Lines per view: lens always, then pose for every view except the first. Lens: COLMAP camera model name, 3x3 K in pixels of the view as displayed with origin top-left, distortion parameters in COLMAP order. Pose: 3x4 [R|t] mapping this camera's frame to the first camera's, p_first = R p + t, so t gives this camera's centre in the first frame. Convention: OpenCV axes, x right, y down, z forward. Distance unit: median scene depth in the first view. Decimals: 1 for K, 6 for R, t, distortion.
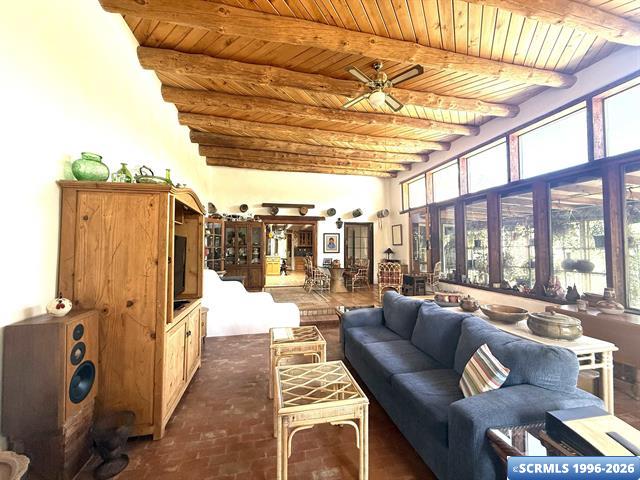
lens RADIAL K [[255.6, 0, 318.3], [0, 255.6, 239.5], [0, 0, 1]] dist [0.003196, -0.000675]
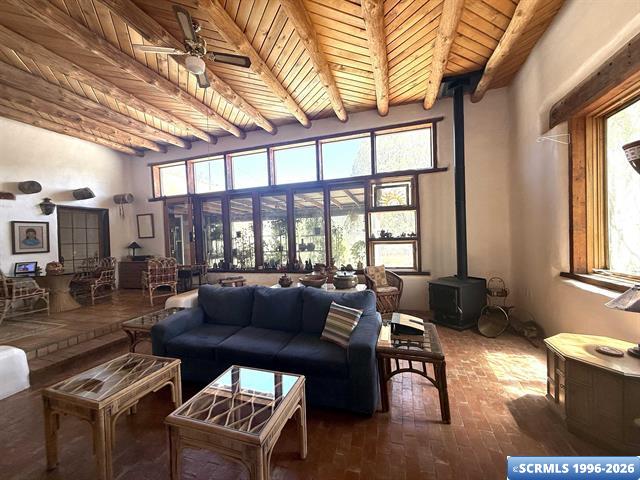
lens RADIAL K [[255.6, 0, 318.1], [0, 255.6, 238.6], [0, 0, 1]] dist [0.003196, -0.000675]
pose [[0.505034, -0.026647, 0.862688, -0.183195], [0.008059, 0.999625, 0.026159, 0.008826], [-0.863062, -0.006259, 0.505059, 0.115408]]
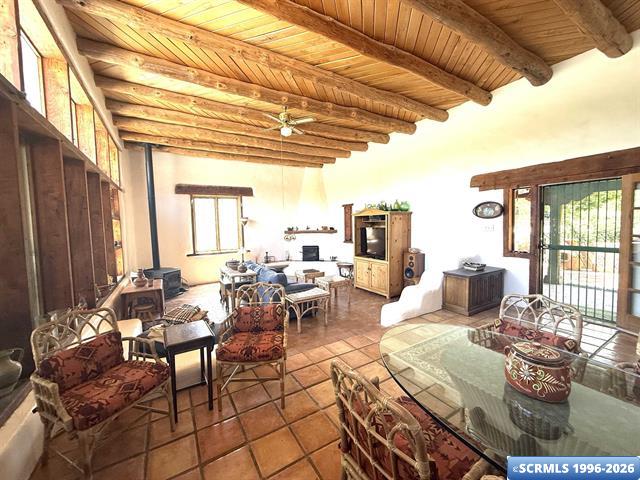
lens RADIAL K [[255.6, 0, 316.9], [0, 255.6, 240.4], [0, 0, 1]] dist [0.003196, -0.000675]
pose [[-0.949146, 0.066189, -0.307800, 0.311887], [0.052440, 0.997231, 0.052735, -0.000238], [0.310438, 0.033912, -0.949989, 1.368337]]
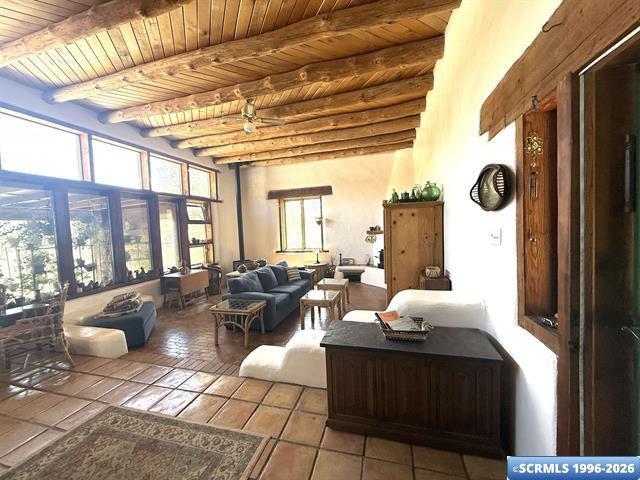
lens RADIAL K [[255.6, 0, 318.1], [0, 255.6, 240.4], [0, 0, 1]] dist [0.003196, -0.000675]
pose [[-0.879338, 0.033567, 0.475014, -0.384844], [0.051772, 0.998339, 0.025290, 0.017290], [-0.473376, 0.046831, -0.879615, 1.139480]]
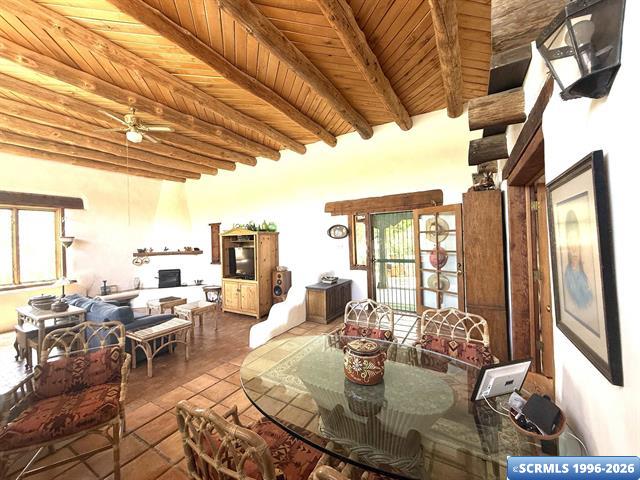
lens RADIAL K [[255.6, 0, 317.3], [0, 255.6, 240.0], [0, 0, 1]] dist [0.003196, -0.000675]
pose [[-0.690530, 0.043834, -0.721975, 0.301946], [0.059535, 0.998219, 0.003665, -0.001671], [0.720850, -0.040452, -0.691910, 1.379746]]
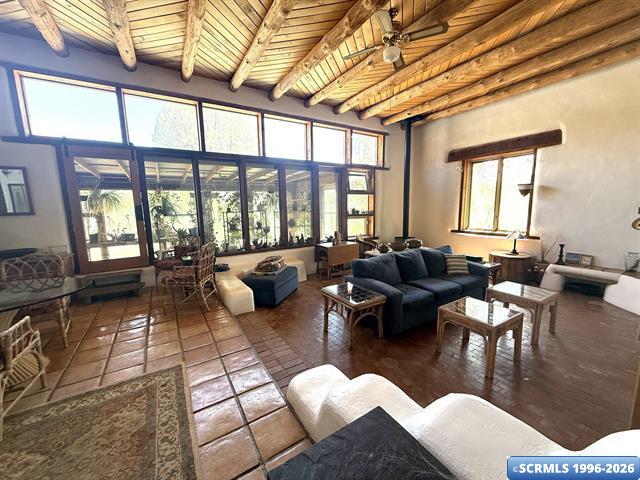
lens RADIAL K [[255.6, 0, 318.1], [0, 255.6, 238.8], [0, 0, 1]] dist [0.003196, -0.000675]
pose [[-0.326611, -0.094891, 0.940384, -0.353790], [0.006649, 0.994692, 0.102680, 0.021481], [-0.945136, 0.039789, -0.324246, 0.895064]]
